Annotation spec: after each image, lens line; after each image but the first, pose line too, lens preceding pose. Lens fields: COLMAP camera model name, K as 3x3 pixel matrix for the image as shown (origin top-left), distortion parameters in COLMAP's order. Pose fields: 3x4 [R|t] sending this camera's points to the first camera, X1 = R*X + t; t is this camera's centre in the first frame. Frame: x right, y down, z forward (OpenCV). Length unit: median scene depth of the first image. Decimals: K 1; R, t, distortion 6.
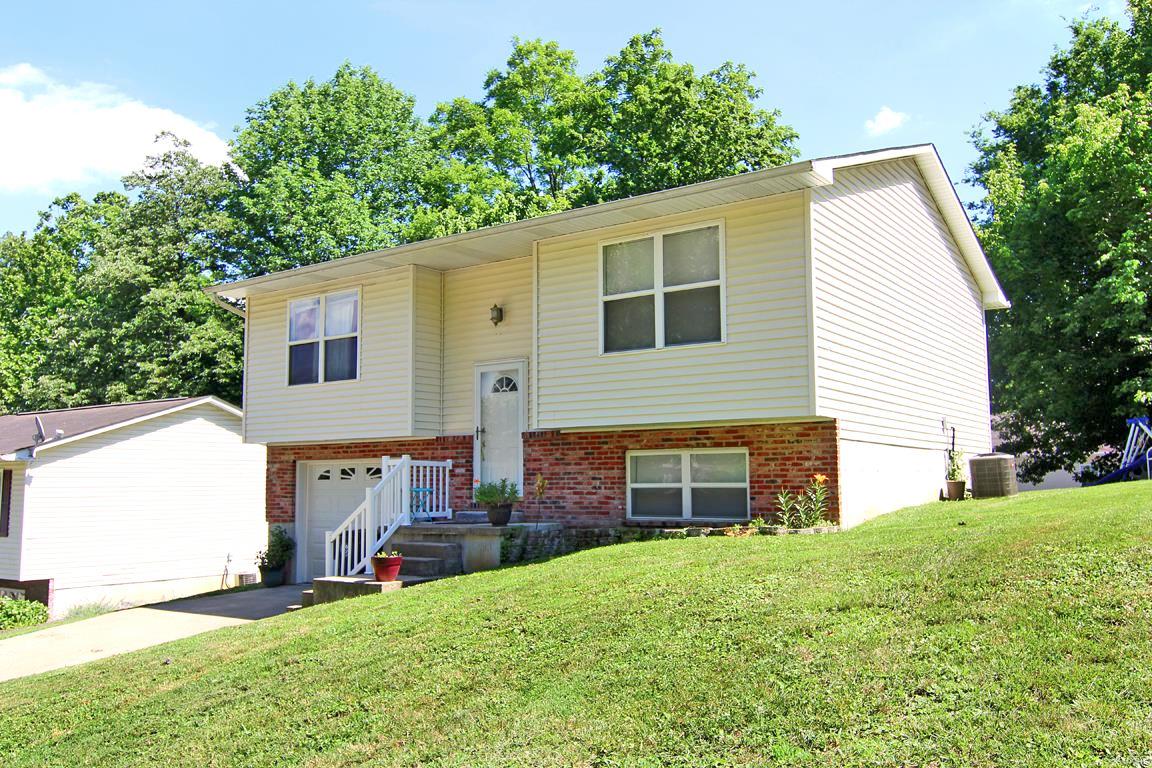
lens RADIAL K [[911.0, 0, 576.0], [0, 911.0, 384.0], [0, 0, 1]] dist [-0.000773, -0.000658]
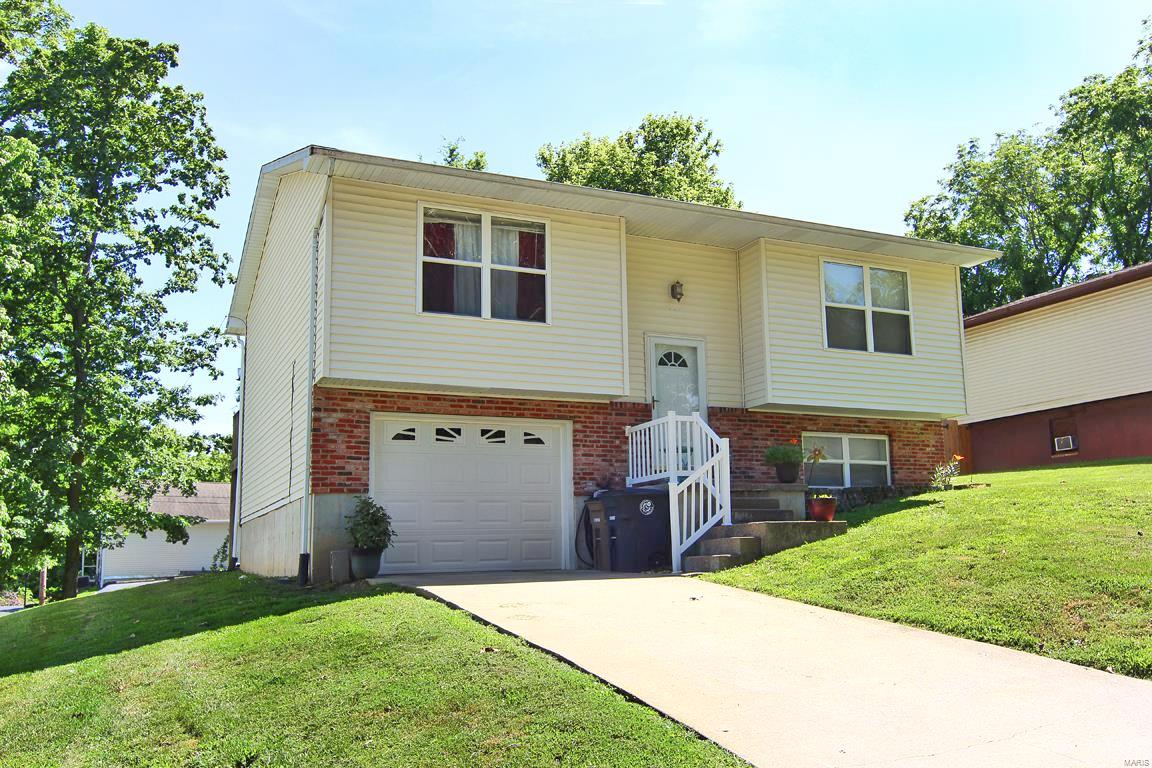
lens RADIAL K [[997.5, 0, 576.0], [0, 997.5, 384.0], [0, 0, 1]] dist [-0.002378, -0.000663]
pose [[0.516290, 0.153013, 0.842634, -1.175798], [-0.078321, 0.988222, -0.131462, 0.201353], [-0.852825, 0.001876, 0.522193, 0.552774]]
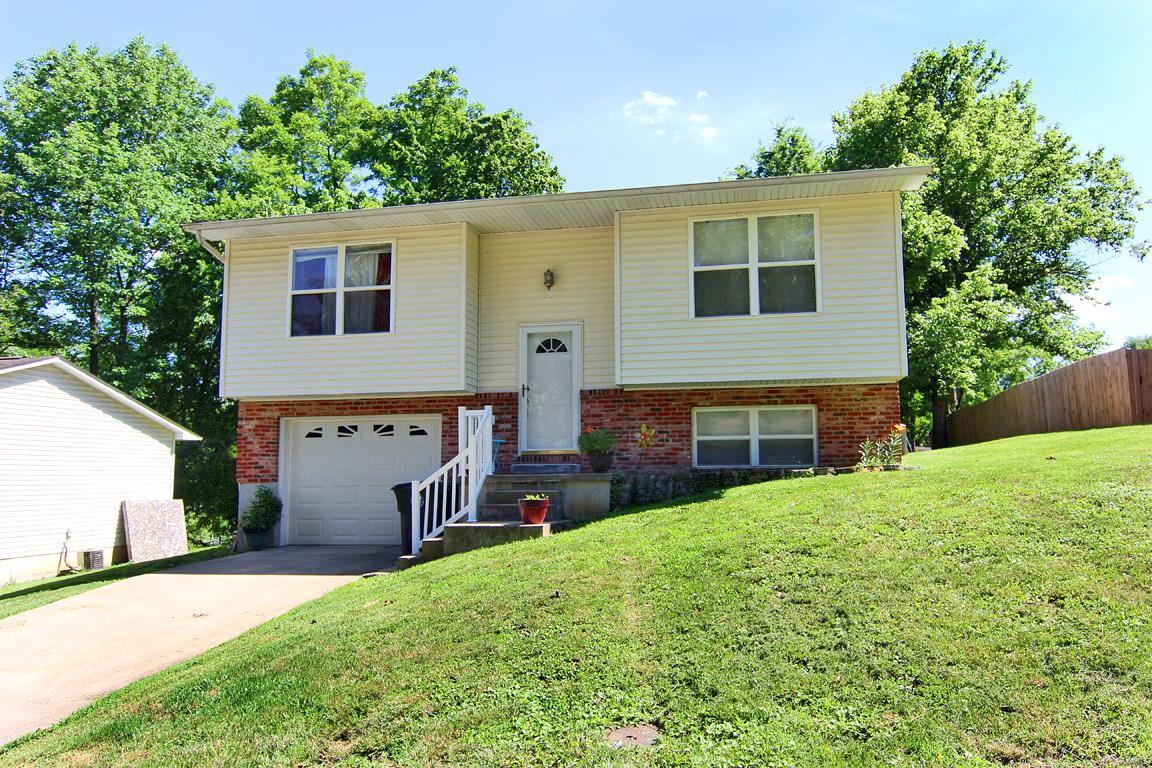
lens RADIAL K [[772.7, 0, 576.0], [0, 772.7, 384.0], [0, 0, 1]] dist [-0.000463, -0.000490]
pose [[0.919768, 0.047447, 0.389585, -0.437244], [-0.042227, 0.998867, -0.021957, 0.069532], [-0.390185, 0.003744, 0.920729, 0.174708]]
